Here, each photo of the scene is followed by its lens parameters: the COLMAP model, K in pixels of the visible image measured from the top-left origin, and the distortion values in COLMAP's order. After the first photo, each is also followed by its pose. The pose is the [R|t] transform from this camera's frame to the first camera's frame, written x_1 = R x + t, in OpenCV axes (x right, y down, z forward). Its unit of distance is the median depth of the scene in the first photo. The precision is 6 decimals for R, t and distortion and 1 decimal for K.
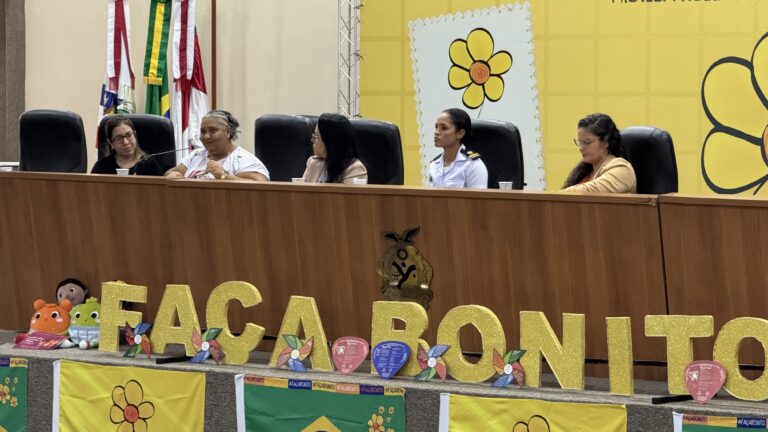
lens RADIAL K [[2707.5, 0, 384.0], [0, 2707.5, 216.0], [0, 0, 1]] dist [0.226030, 1.483157]
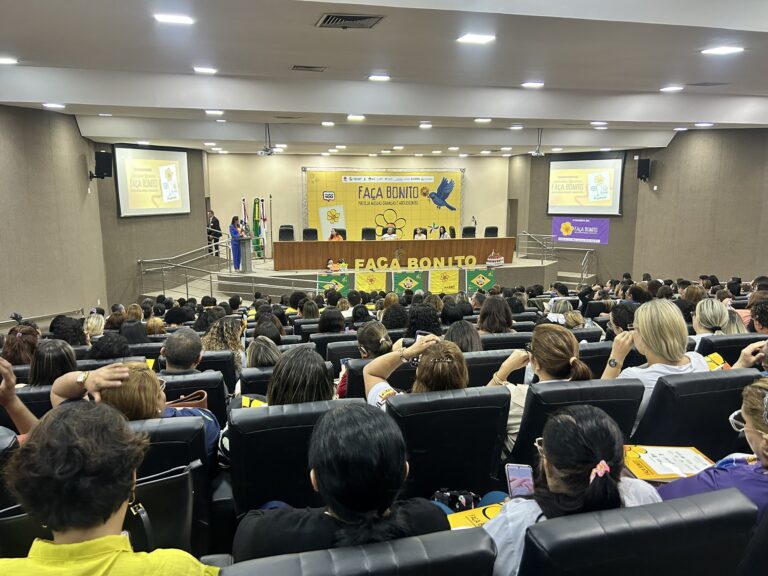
lens RADIAL K [[596.6, 0, 386.5], [0, 596.6, 276.0], [0, 0, 1]] dist [0.200537, -0.000570]
pose [[0.675525, -0.113762, 0.728508, -1.046437], [0.039178, 0.992168, 0.118605, -0.094842], [-0.736295, -0.051579, 0.674692, 0.069250]]
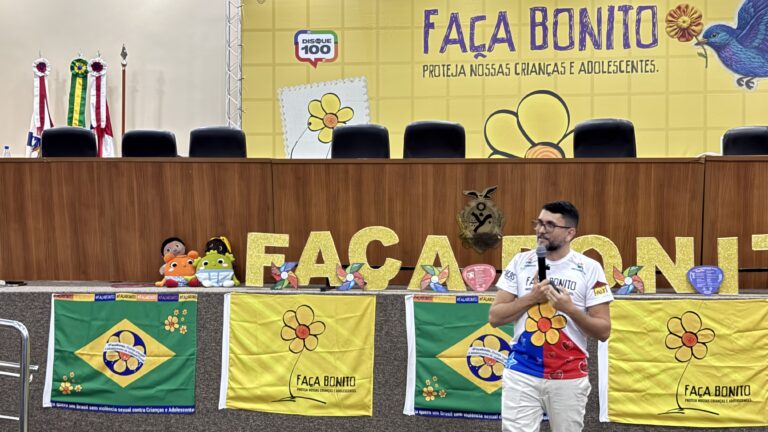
lens RADIAL K [[1073.9, 0, 384.0], [0, 1073.9, 216.0], [0, 0, 1]] dist [0.183877, -0.289025]
pose [[0.889343, -0.000494, 0.457240, -0.288257], [0.024920, 0.998566, -0.047391, 0.043641], [-0.456560, 0.053542, 0.888080, 0.534787]]
